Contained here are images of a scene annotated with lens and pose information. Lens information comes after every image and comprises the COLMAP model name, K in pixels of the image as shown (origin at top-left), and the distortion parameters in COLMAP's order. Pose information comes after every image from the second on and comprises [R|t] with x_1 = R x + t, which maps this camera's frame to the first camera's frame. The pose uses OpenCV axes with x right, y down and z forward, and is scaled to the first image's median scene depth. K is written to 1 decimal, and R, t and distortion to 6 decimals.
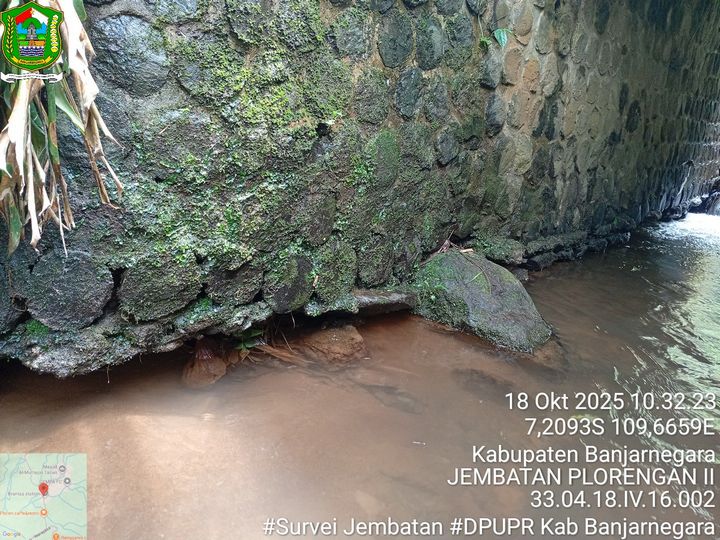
lens RADIAL K [[550.1, 0, 355.2], [0, 550.1, 269.4], [0, 0, 1]] dist [0.094936, -0.200206]
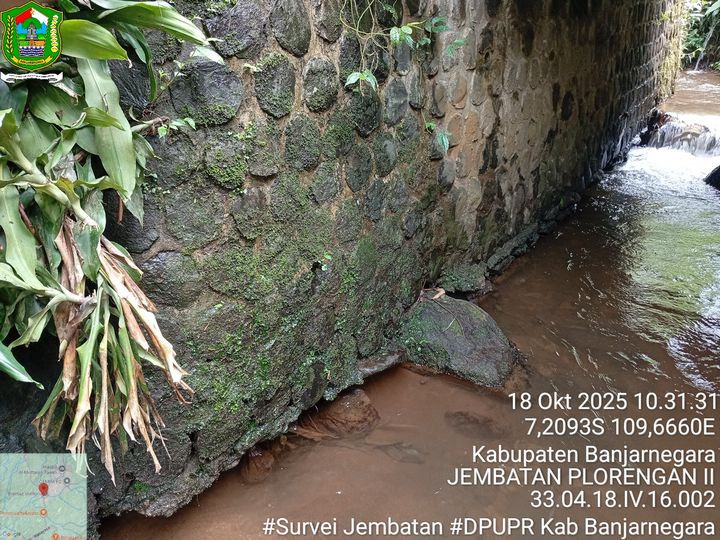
lens RADIAL K [[550.1, 0, 354.5], [0, 550.1, 271.9], [0, 0, 1]] dist [0.094936, -0.200206]
pose [[0.984658, -0.170286, 0.038090, -0.017255], [0.163687, 0.977028, 0.136462, -0.296773], [-0.060453, -0.128134, 0.989913, -0.178157]]
